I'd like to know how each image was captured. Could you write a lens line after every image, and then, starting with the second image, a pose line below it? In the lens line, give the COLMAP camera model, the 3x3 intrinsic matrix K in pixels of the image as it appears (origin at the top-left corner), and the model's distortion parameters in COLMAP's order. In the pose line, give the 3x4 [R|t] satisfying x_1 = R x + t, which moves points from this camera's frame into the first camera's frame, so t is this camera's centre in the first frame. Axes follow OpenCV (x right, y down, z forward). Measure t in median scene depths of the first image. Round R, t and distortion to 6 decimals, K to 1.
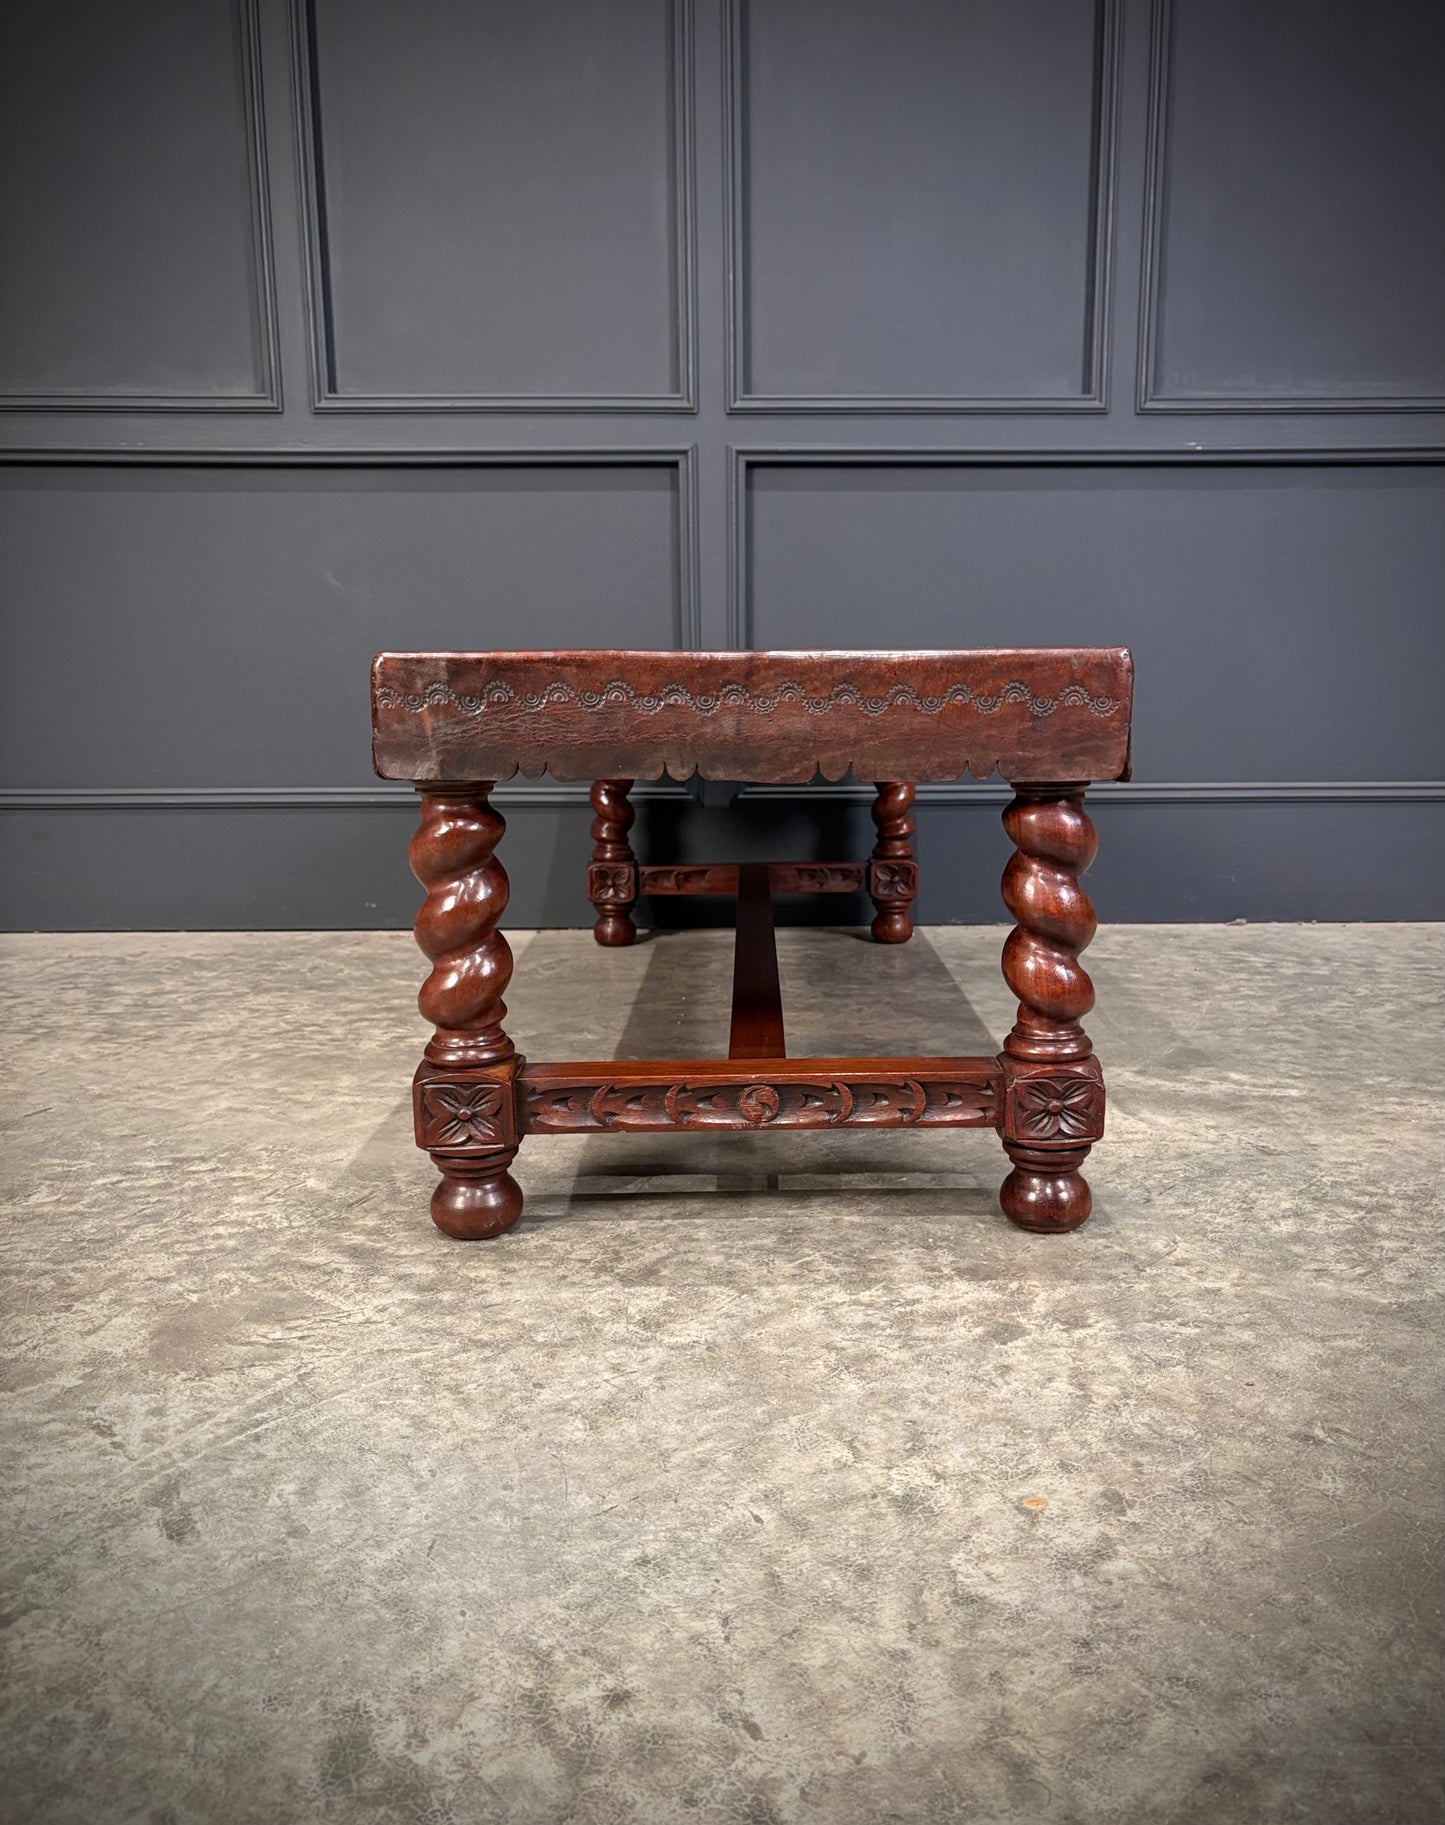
lens RADIAL K [[1555.9, 0, 763.4], [0, 1555.9, 969.2], [0, 0, 1]] dist [0.082029, -0.264527]
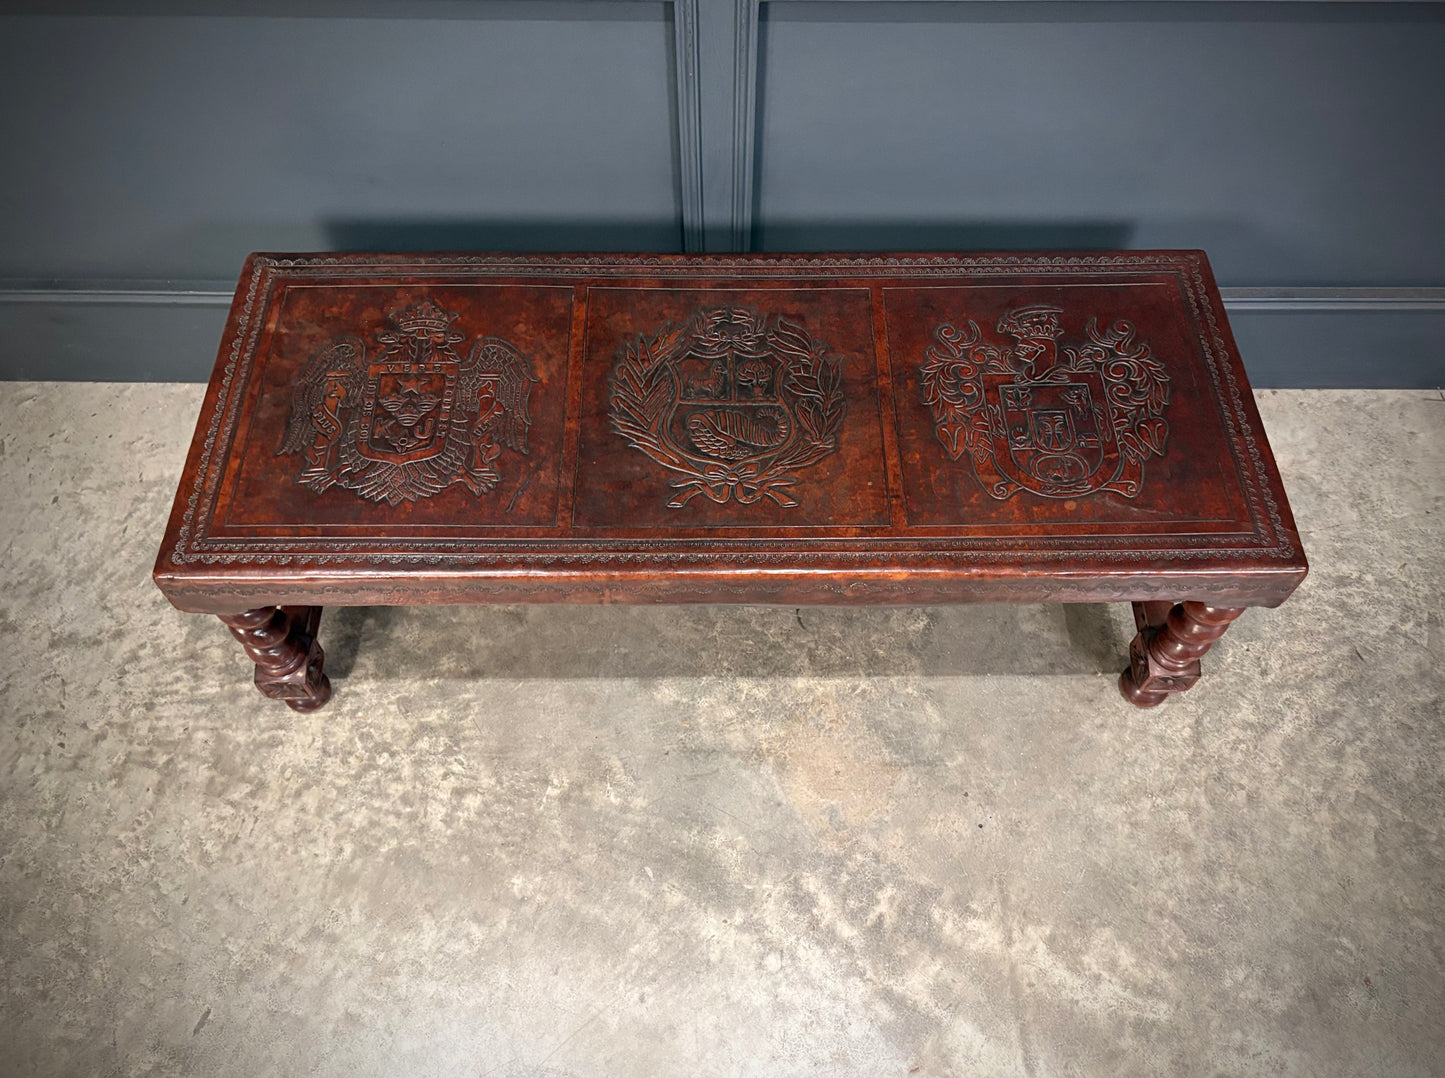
lens RADIAL K [[1100.8, 0, 727.5], [0, 1100.8, 548.9], [0, 0, 1]] dist [0.011002, 0.003420]
pose [[0.999557, 0.029057, -0.006471, -0.028027], [-0.014424, 0.662874, 0.748592, -0.929200], [0.026041, -0.748167, 0.663000, 0.731609]]
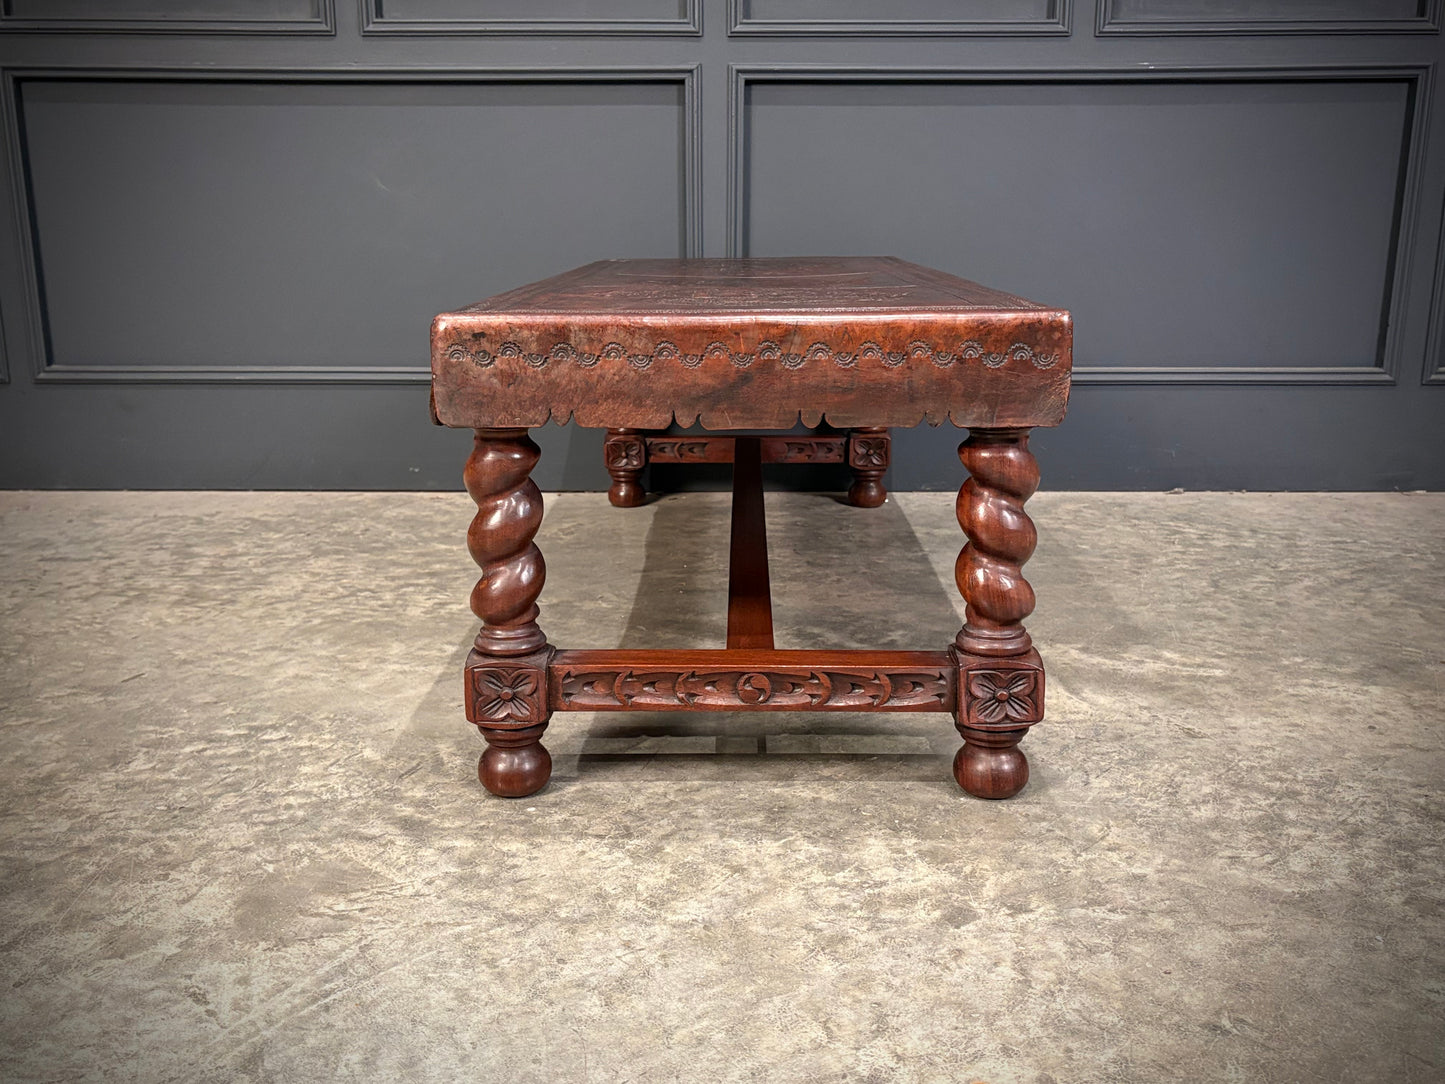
lens RADIAL K [[1377.6, 0, 718.7], [0, 1377.6, 545.3], [0, 0, 1]] dist [0.071415, -0.181787]
pose [[0.999600, 0.010668, -0.026208, -0.000646], [-0.009369, 0.998745, 0.049199, -0.066032], [0.026700, -0.048933, 0.998445, -0.018152]]
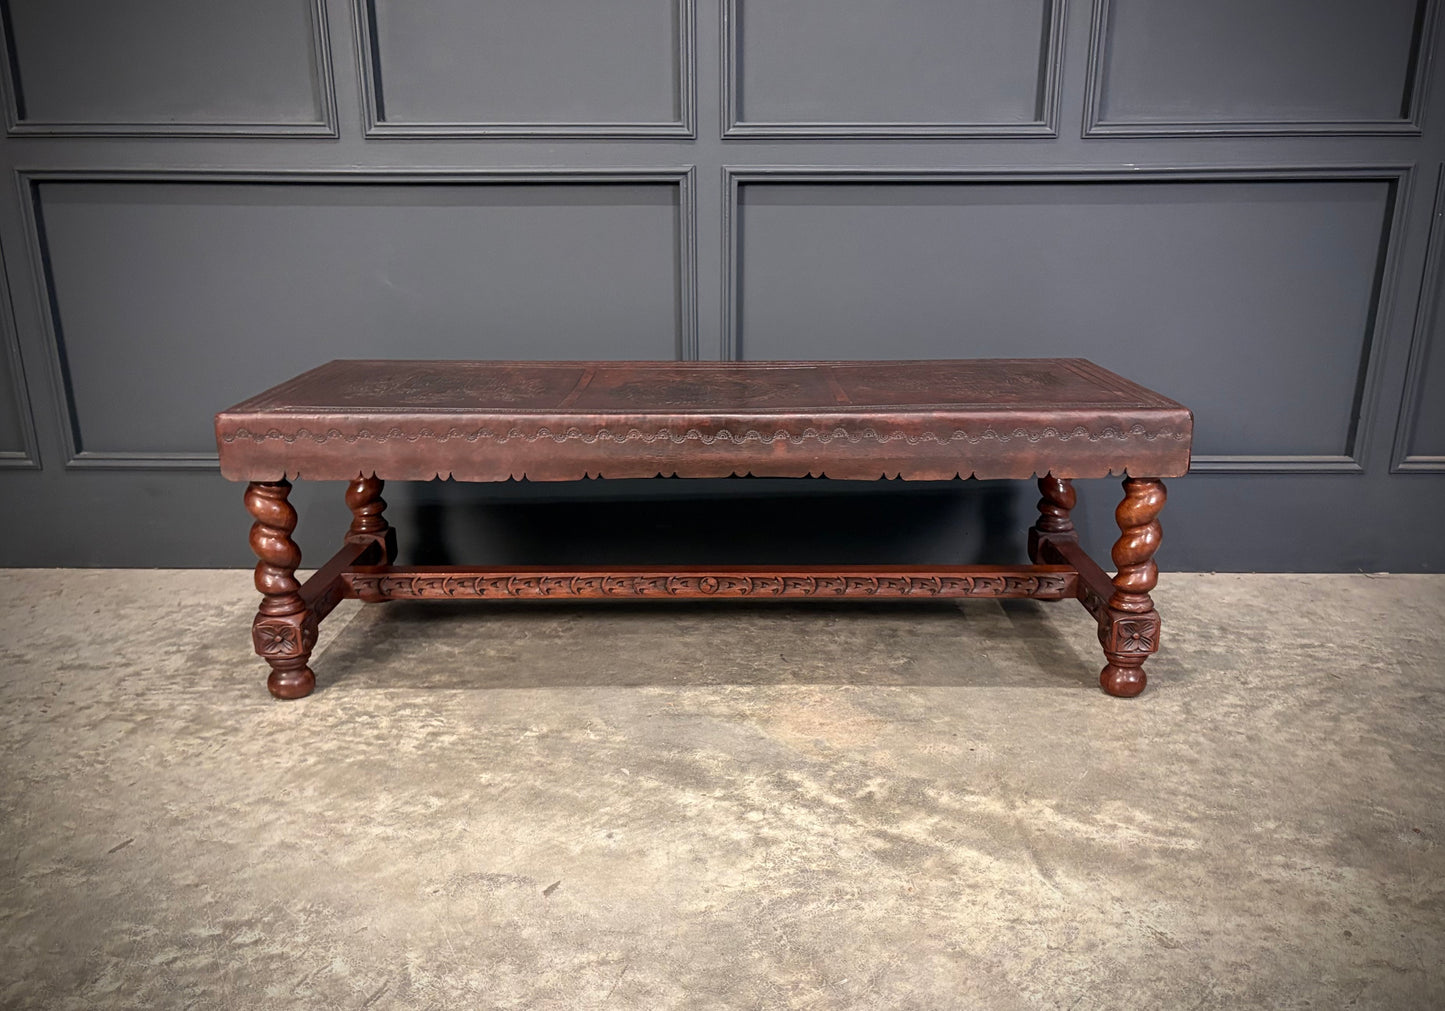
lens RADIAL K [[1204.9, 0, 723.4], [0, 1204.9, 572.6], [0, 0, 1]] dist [0.014212, 0.012543]
pose [[0.999150, 0.015079, -0.038370, 0.027850], [-0.010361, 0.992683, 0.120307, -0.244329], [0.039903, -0.119808, 0.991995, 0.136950]]
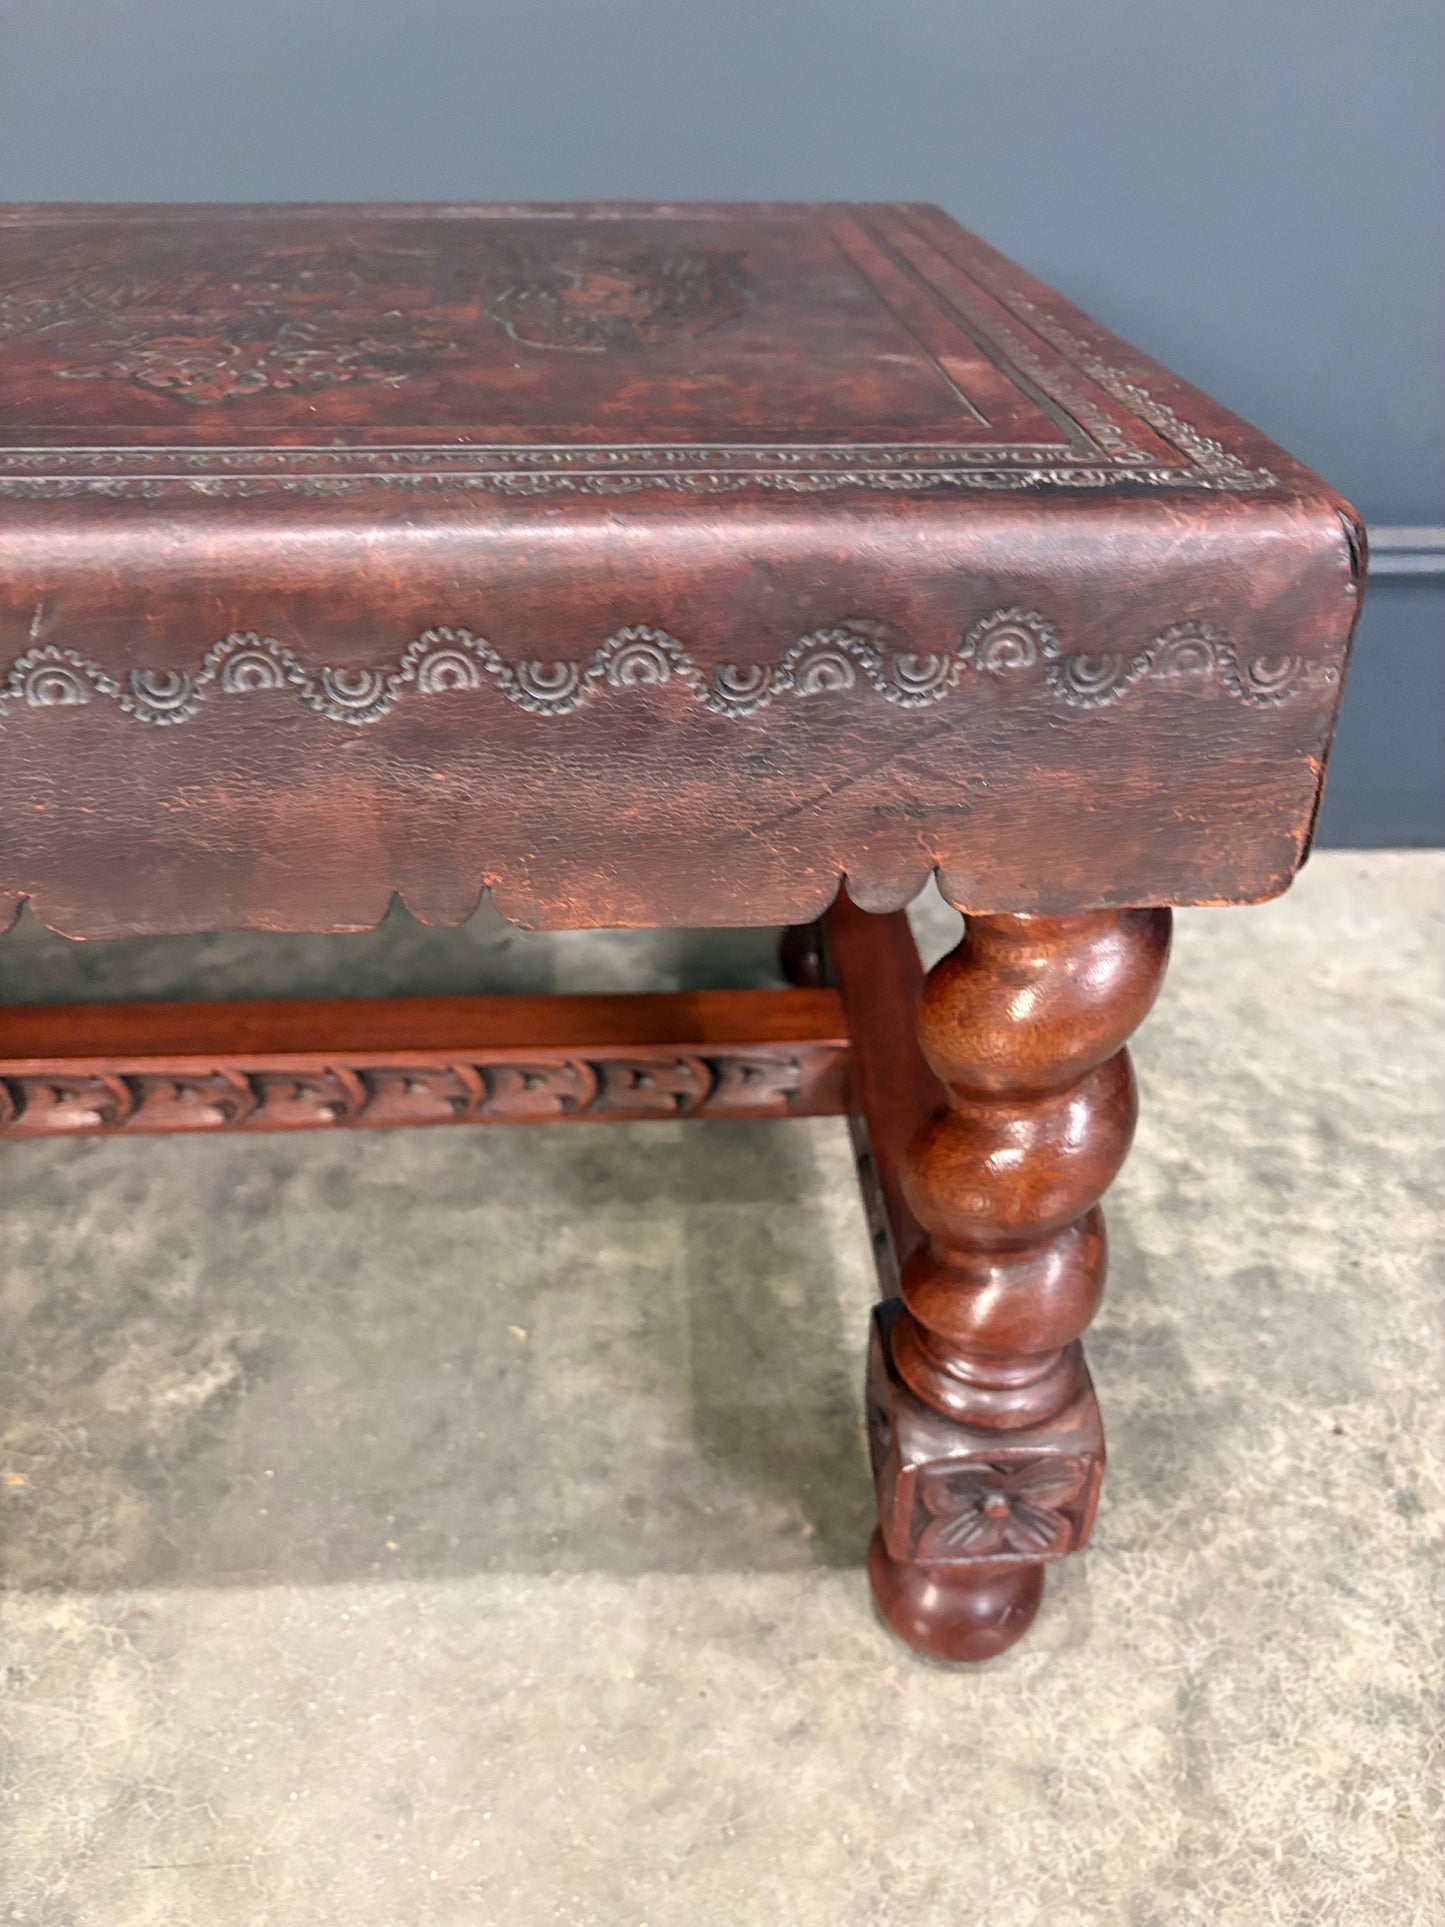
lens RADIAL K [[1468.0, 0, 717.5], [0, 1468.0, 968.3], [0, 0, 1]] dist [0.011002, 0.003420]
pose [[0.999938, -0.000887, 0.011129, 0.330416], [-0.003483, 0.922271, 0.386529, -0.284468], [-0.010607, -0.386544, 0.922210, 1.091061]]
